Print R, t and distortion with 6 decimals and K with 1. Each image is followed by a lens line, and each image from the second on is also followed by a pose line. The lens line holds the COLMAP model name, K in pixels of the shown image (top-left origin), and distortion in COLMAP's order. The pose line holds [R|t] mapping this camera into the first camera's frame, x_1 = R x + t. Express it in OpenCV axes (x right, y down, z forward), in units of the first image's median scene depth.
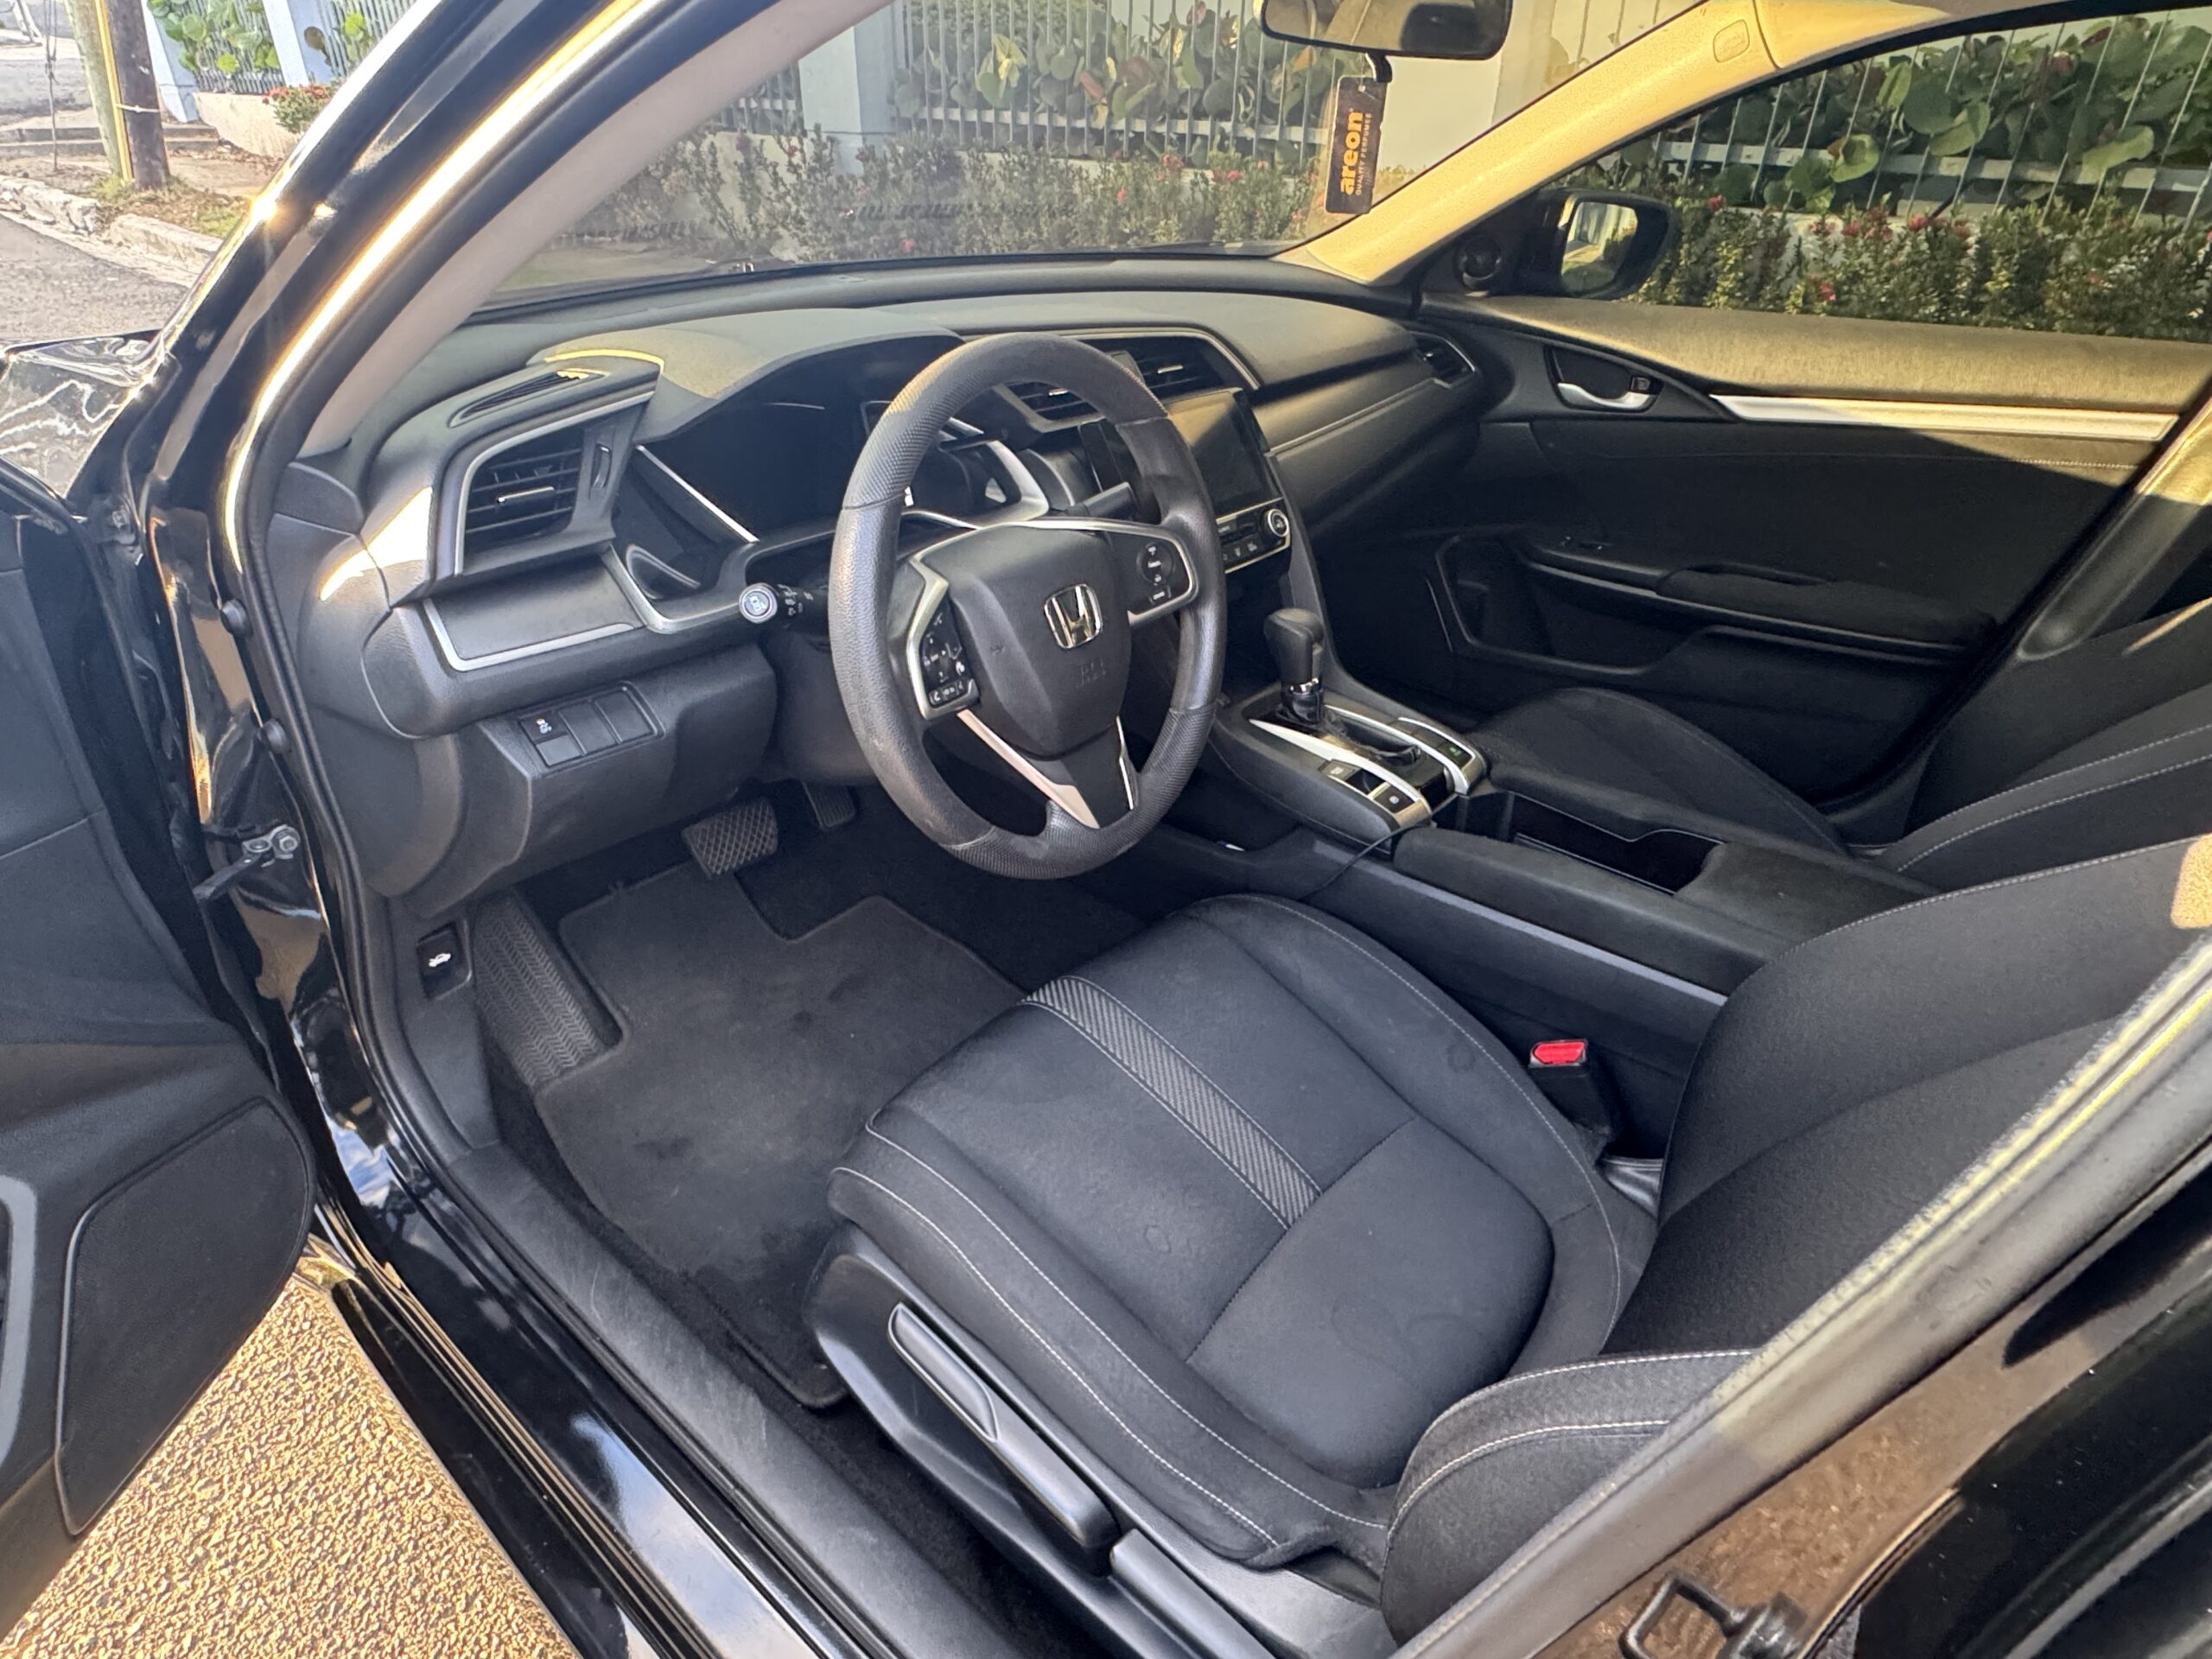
lens RADIAL K [[1230.4, 0, 1106.0], [0, 1230.4, 829.5], [0, 0, 1]] dist [0.003825, 0.000412]
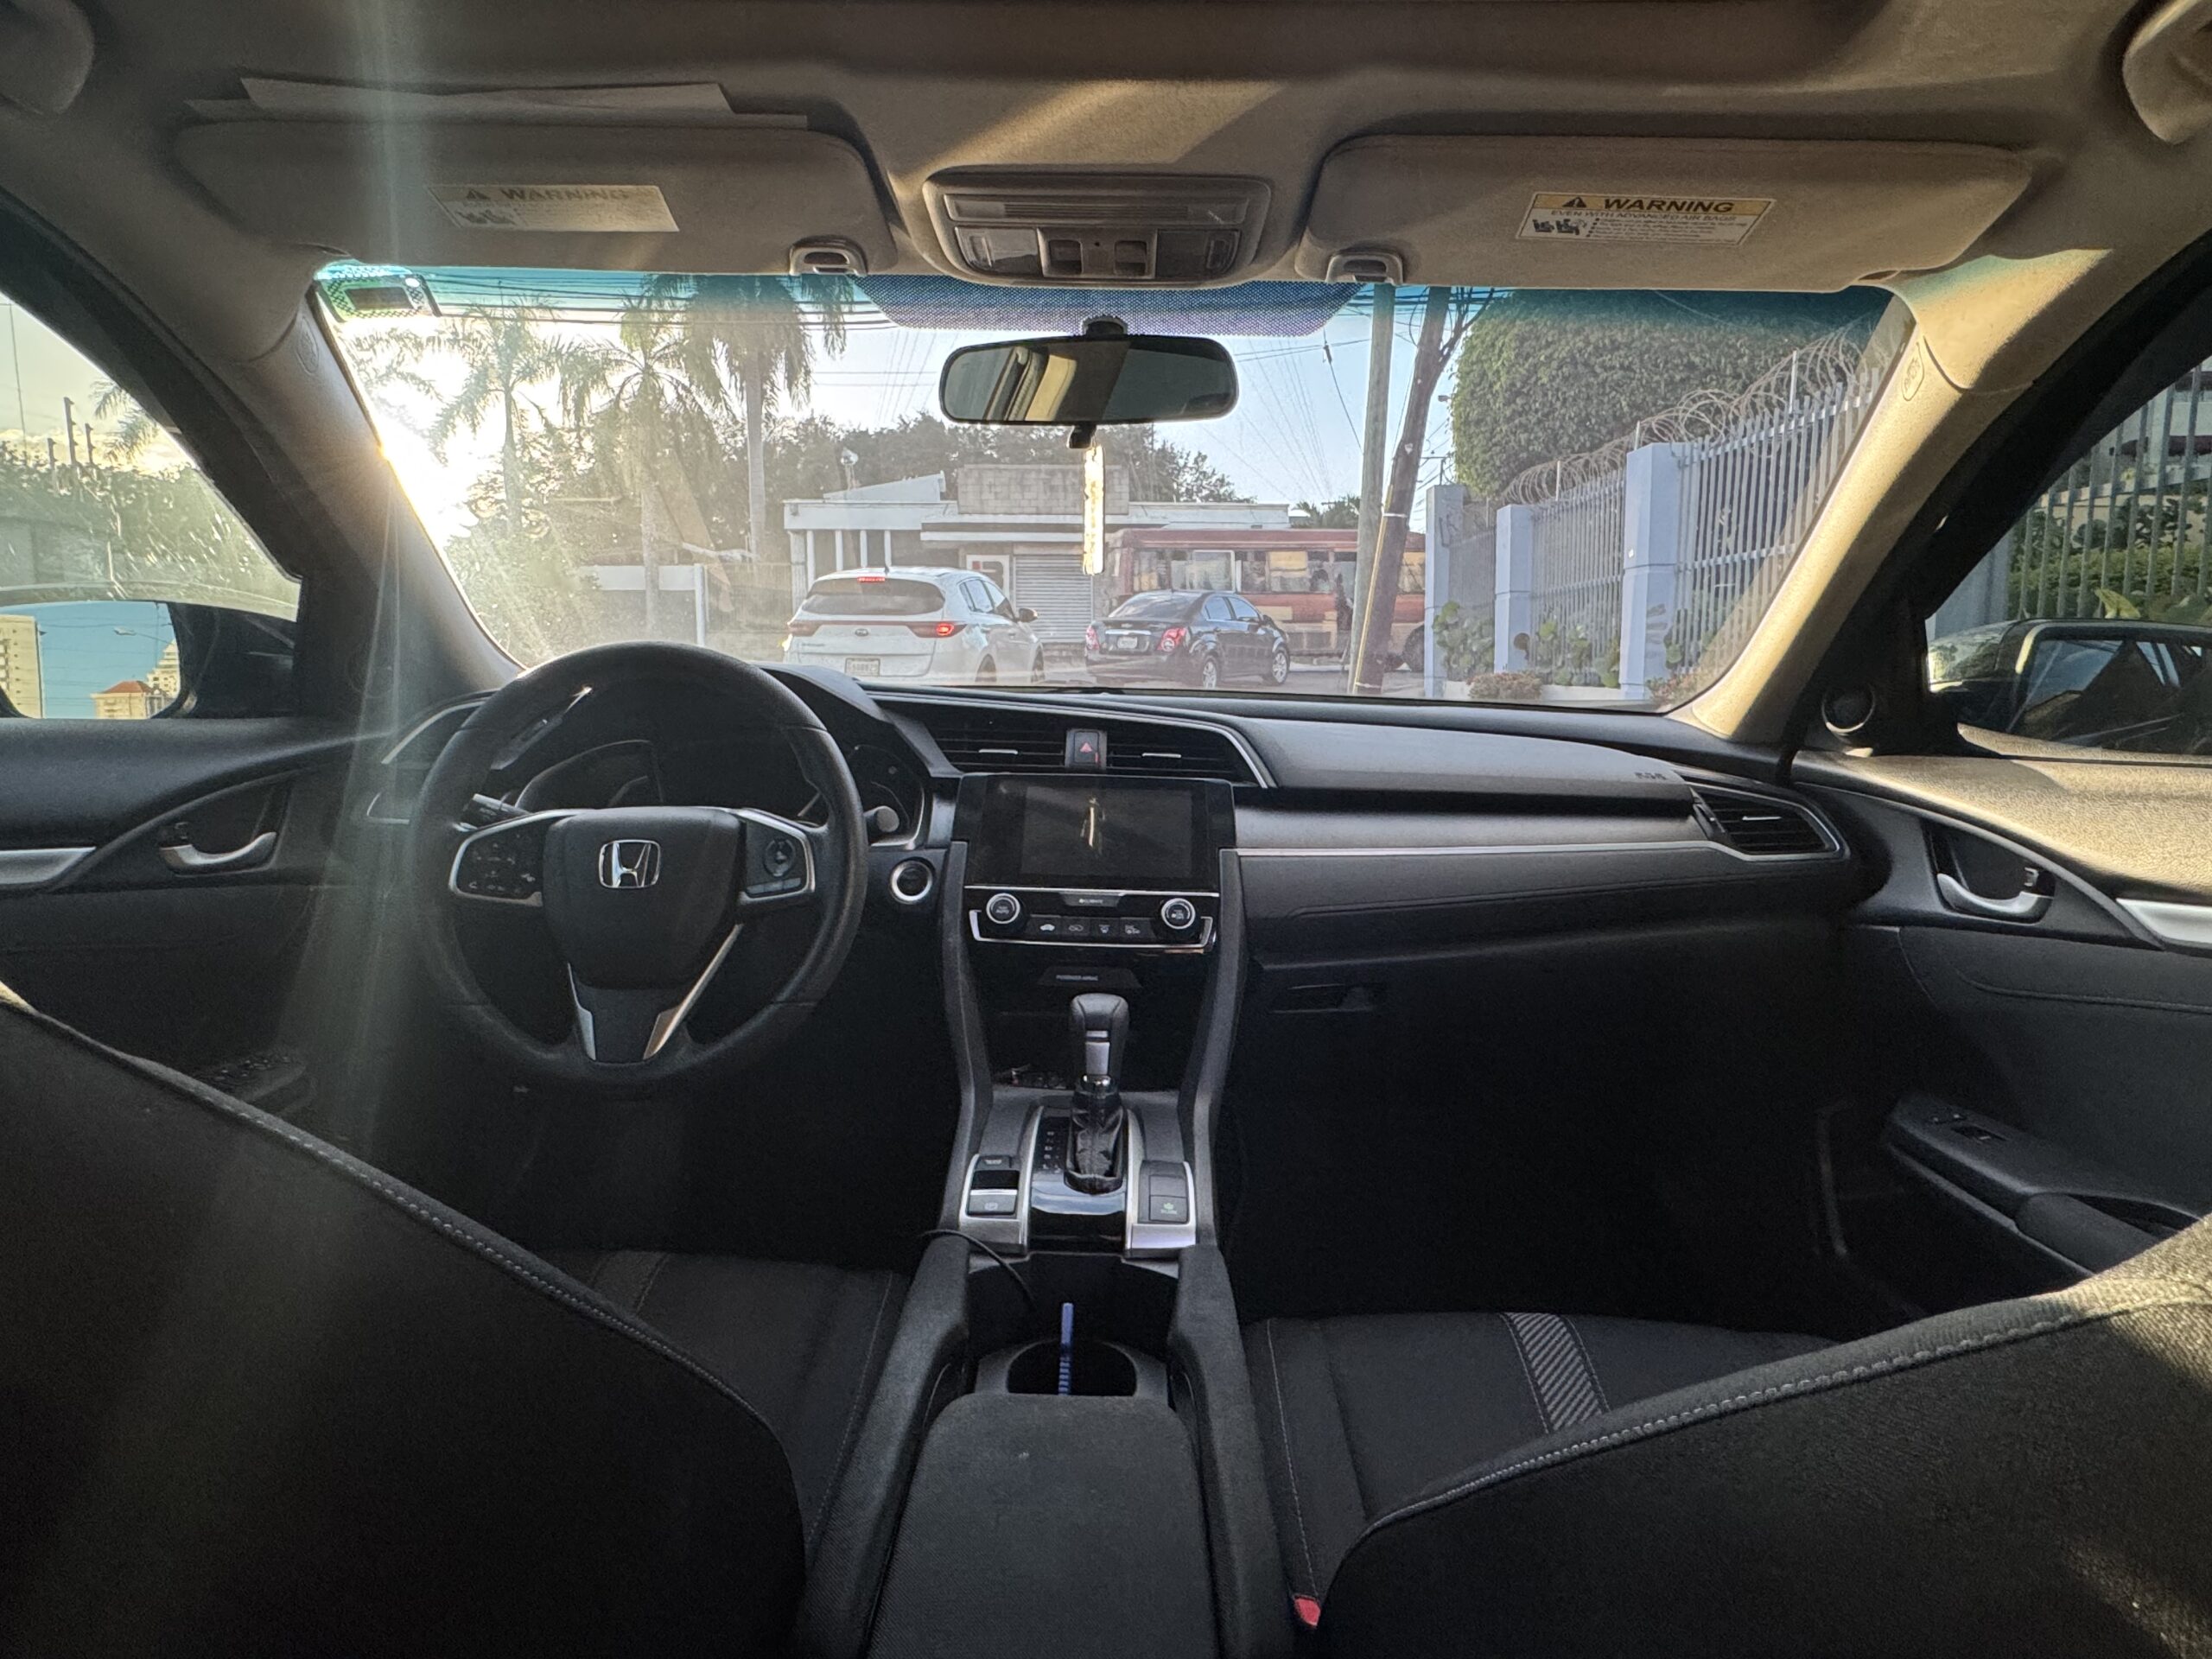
lens RADIAL K [[1230.4, 0, 1106.0], [0, 1230.4, 829.5], [0, 0, 1]] dist [0.003825, 0.000412]
pose [[0.650956, 0.088204, -0.753974, 0.566209], [-0.390310, 0.890772, -0.232773, -0.058861], [0.651087, 0.445809, 0.614280, 0.300767]]
